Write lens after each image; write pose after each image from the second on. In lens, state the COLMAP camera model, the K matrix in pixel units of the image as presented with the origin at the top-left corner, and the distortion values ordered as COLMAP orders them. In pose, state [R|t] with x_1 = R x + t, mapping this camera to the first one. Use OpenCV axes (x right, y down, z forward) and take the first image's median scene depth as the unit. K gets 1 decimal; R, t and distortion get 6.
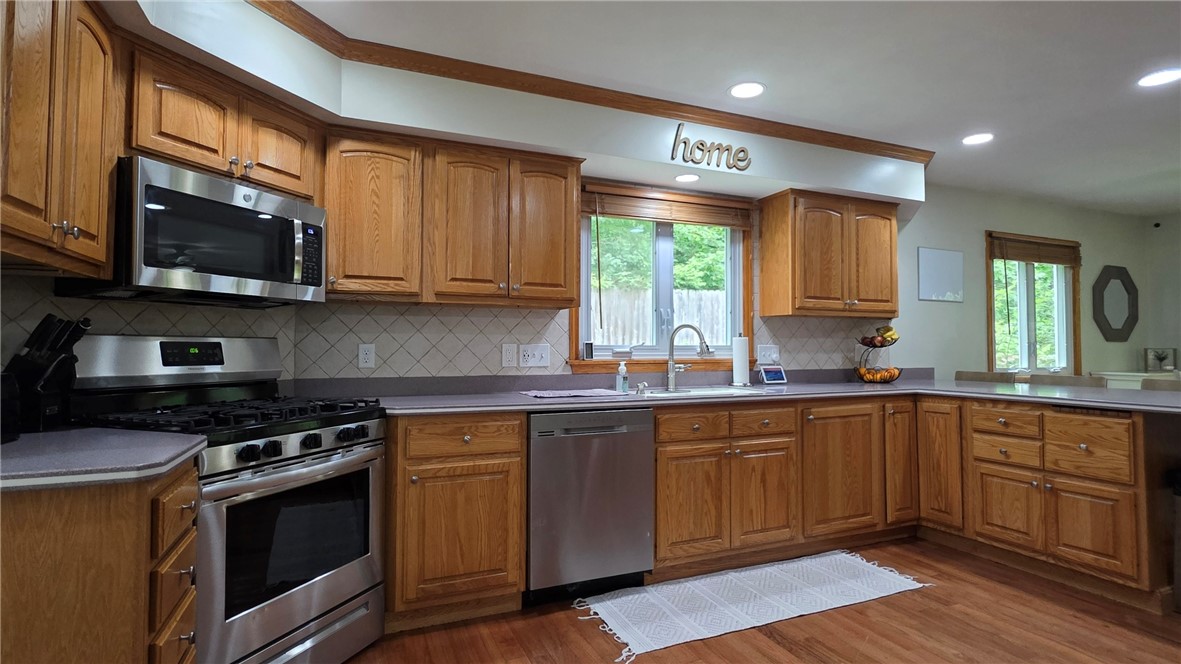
lens RADIAL K [[575.7, 0, 591.3], [0, 575.7, 329.0], [0, 0, 1]] dist [0.001939, 0.000400]
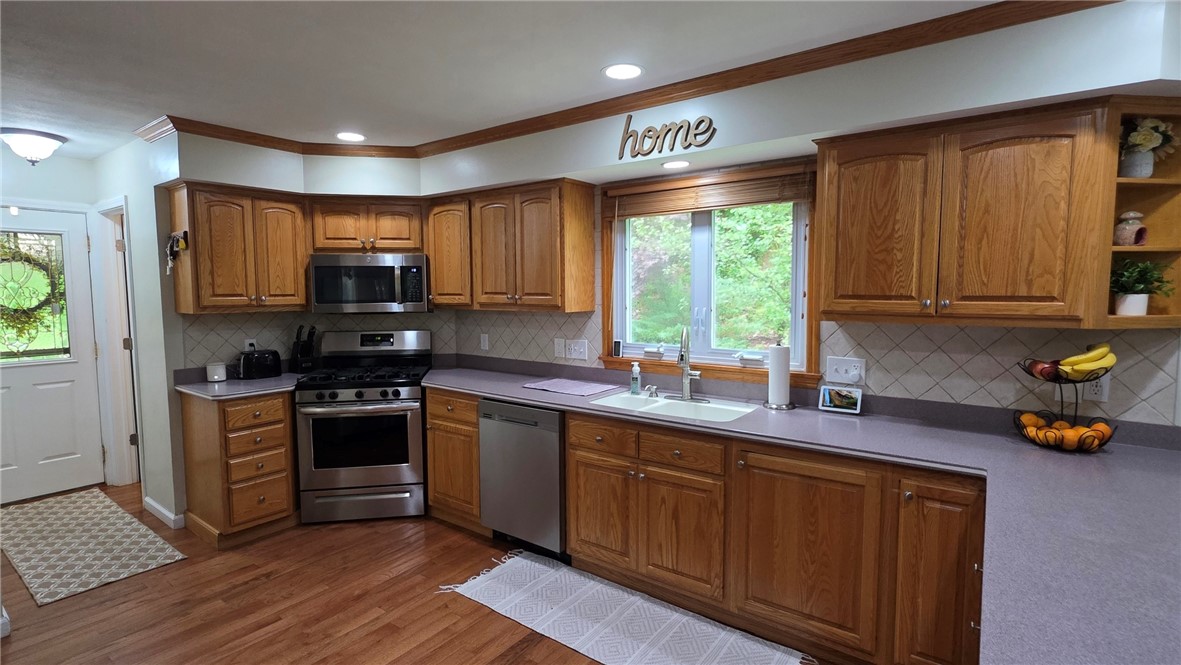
lens RADIAL K [[559.4, 0, 590.5], [0, 559.4, 332.5], [0, 0, 1]] dist [-0.000289, -0.000060]
pose [[0.508677, 0.065242, -0.858482, 0.950799], [0.031313, 0.995063, 0.094176, -0.100850], [0.860388, -0.074786, 0.504123, 0.486553]]
